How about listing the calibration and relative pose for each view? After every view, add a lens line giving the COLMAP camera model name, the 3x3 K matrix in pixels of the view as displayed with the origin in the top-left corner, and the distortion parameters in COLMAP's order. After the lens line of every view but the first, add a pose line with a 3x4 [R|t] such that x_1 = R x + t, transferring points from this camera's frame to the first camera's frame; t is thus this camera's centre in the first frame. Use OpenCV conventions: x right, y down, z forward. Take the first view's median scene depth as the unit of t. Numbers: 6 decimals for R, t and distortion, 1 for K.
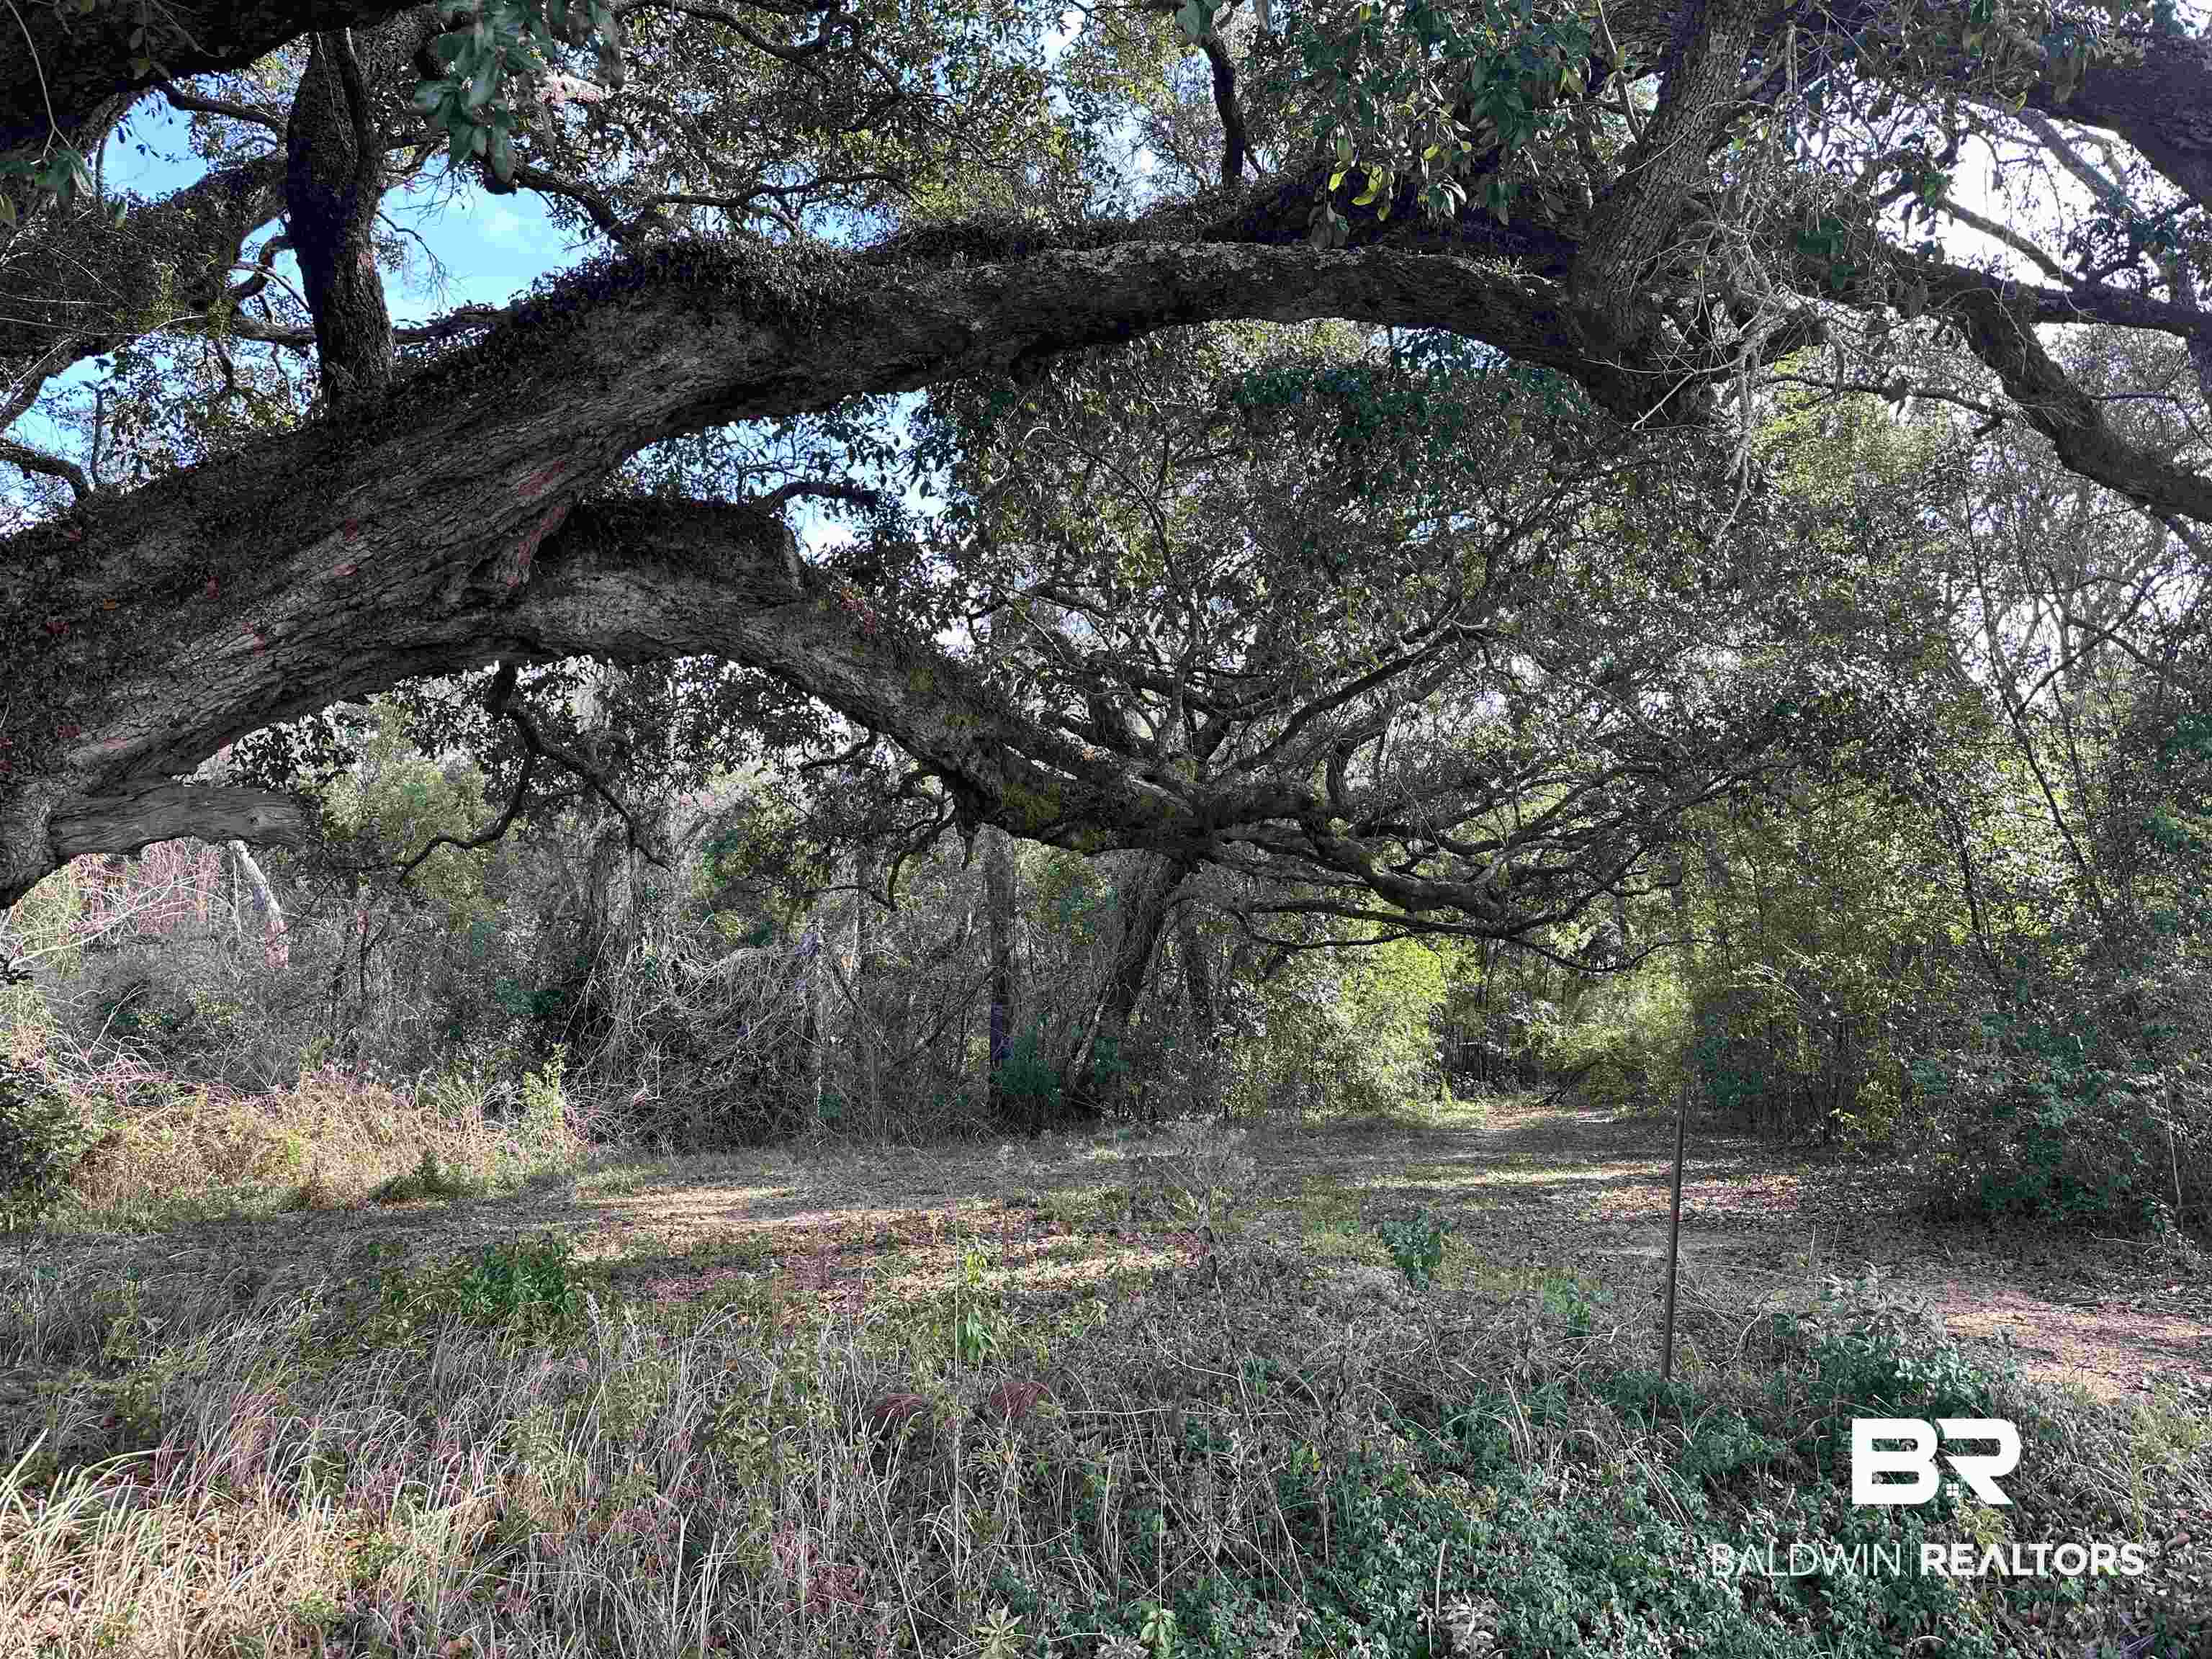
lens RADIAL K [[1569.8, 0, 1102.5], [0, 1569.8, 914.4], [0, 0, 1]] dist [0.024031, 0.000152]
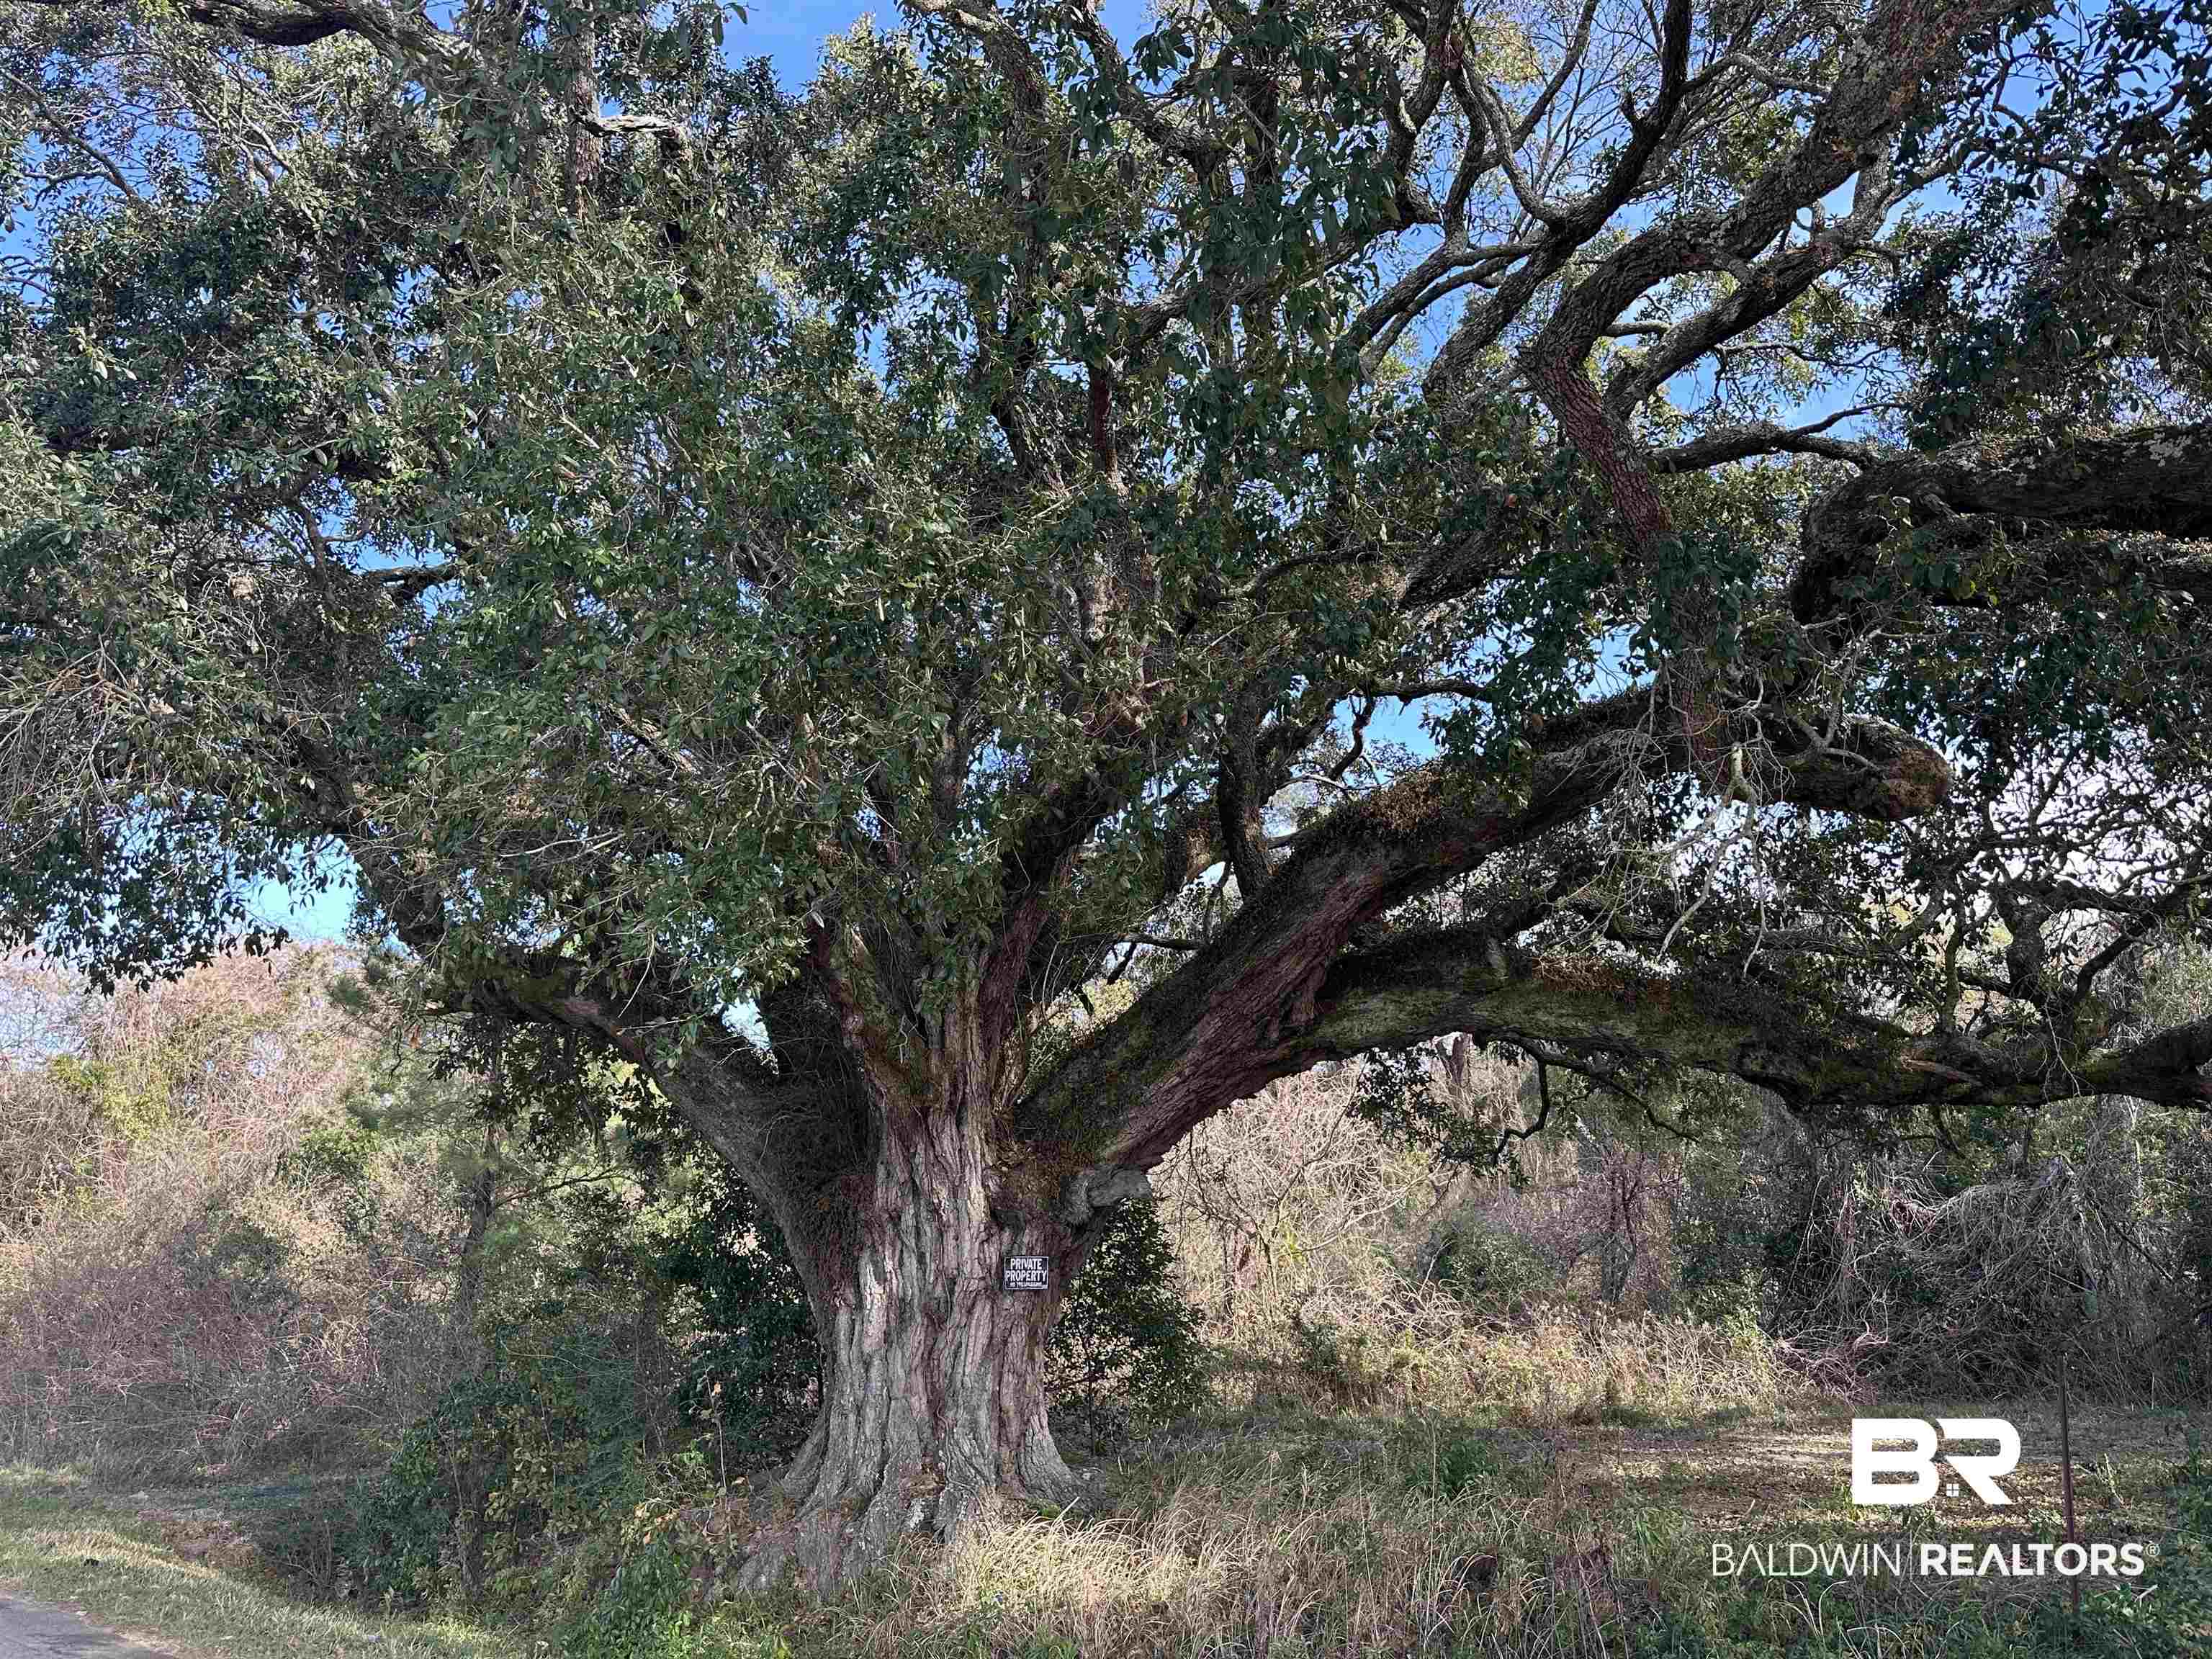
lens RADIAL K [[1569.8, 0, 1102.5], [0, 1569.8, 914.4], [0, 0, 1]] dist [0.024031, 0.000152]
pose [[0.663097, -0.178755, -0.726876, 0.245069], [0.071141, 0.981721, -0.176528, -0.014013], [0.745145, 0.065344, 0.663693, -0.094380]]
